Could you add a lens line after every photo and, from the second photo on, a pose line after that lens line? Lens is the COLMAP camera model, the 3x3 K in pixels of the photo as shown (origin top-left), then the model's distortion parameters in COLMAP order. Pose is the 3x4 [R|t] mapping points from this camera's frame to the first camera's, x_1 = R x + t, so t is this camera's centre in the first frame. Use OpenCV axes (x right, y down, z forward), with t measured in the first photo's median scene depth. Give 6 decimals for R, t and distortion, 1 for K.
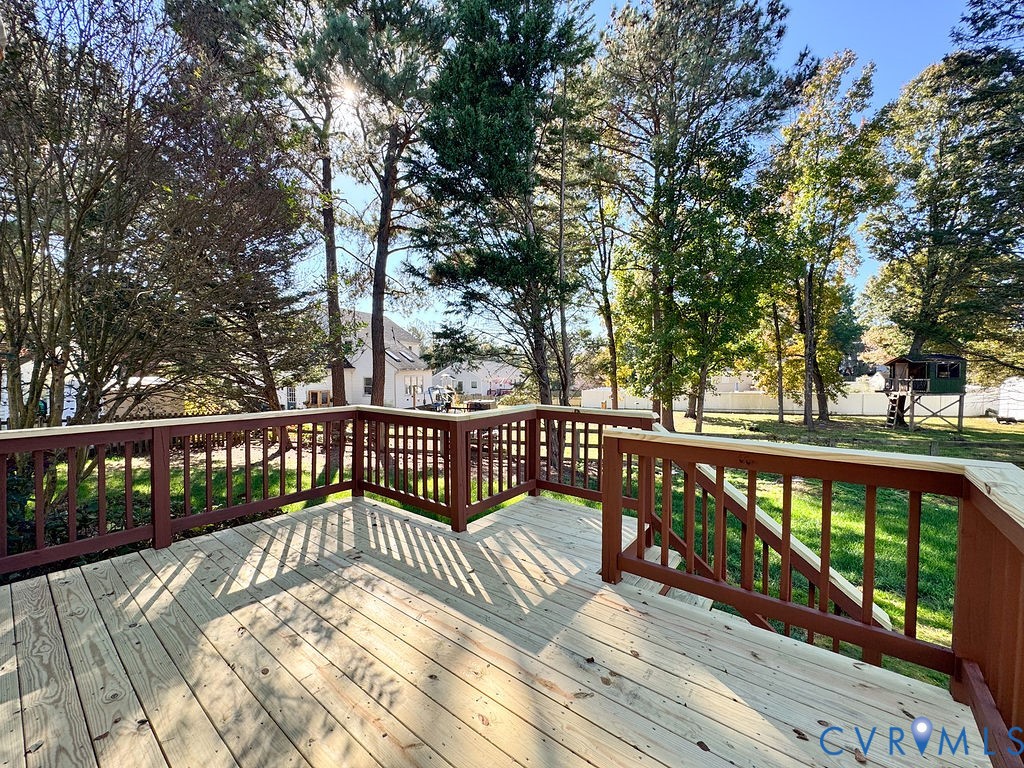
lens RADIAL K [[409.6, 0, 514.9], [0, 409.6, 384.4], [0, 0, 1]] dist [0.001917, 0.000812]
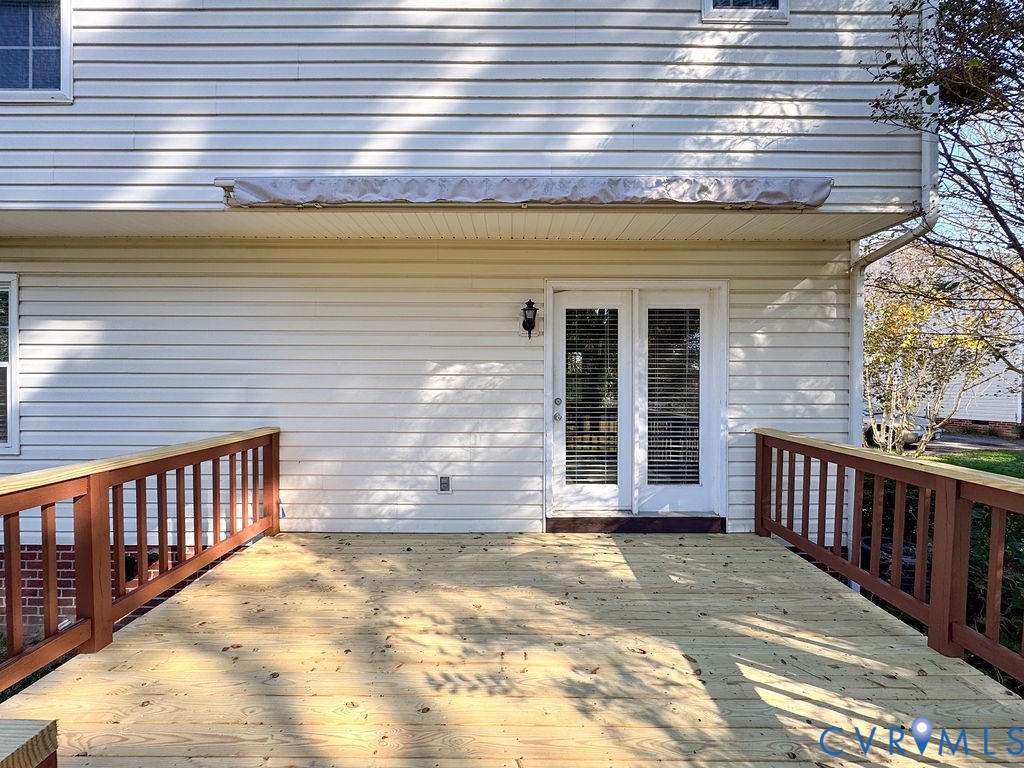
lens RADIAL K [[409.6, 0, 511.3], [0, 409.6, 386.9], [0, 0, 1]] dist [0.001917, 0.000812]
pose [[-0.785566, 0.011582, -0.618669, 0.142892], [-0.020945, 0.998754, 0.045293, -0.065323], [0.618423, 0.048539, -0.784345, 1.171678]]
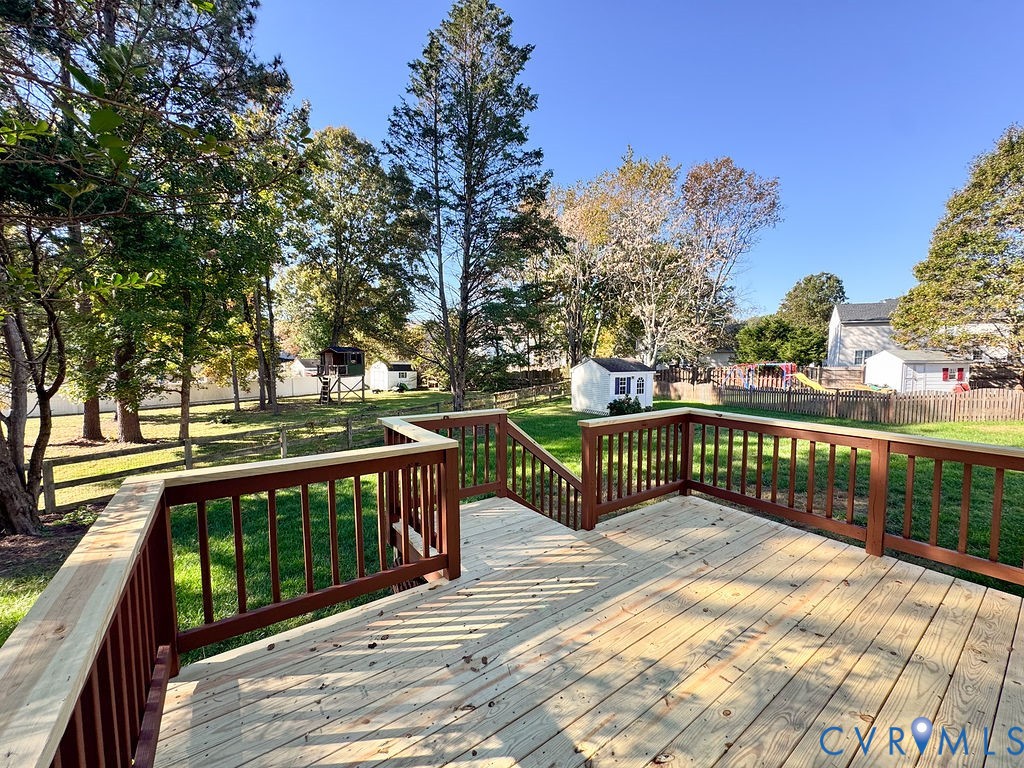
lens RADIAL K [[409.6, 0, 507.1], [0, 409.6, 383.4], [0, 0, 1]] dist [0.001917, 0.000812]
pose [[0.280316, -0.059966, 0.958033, -1.061585], [0.026486, 0.998150, 0.054727, -0.093100], [-0.959542, 0.010034, 0.281385, 0.793372]]
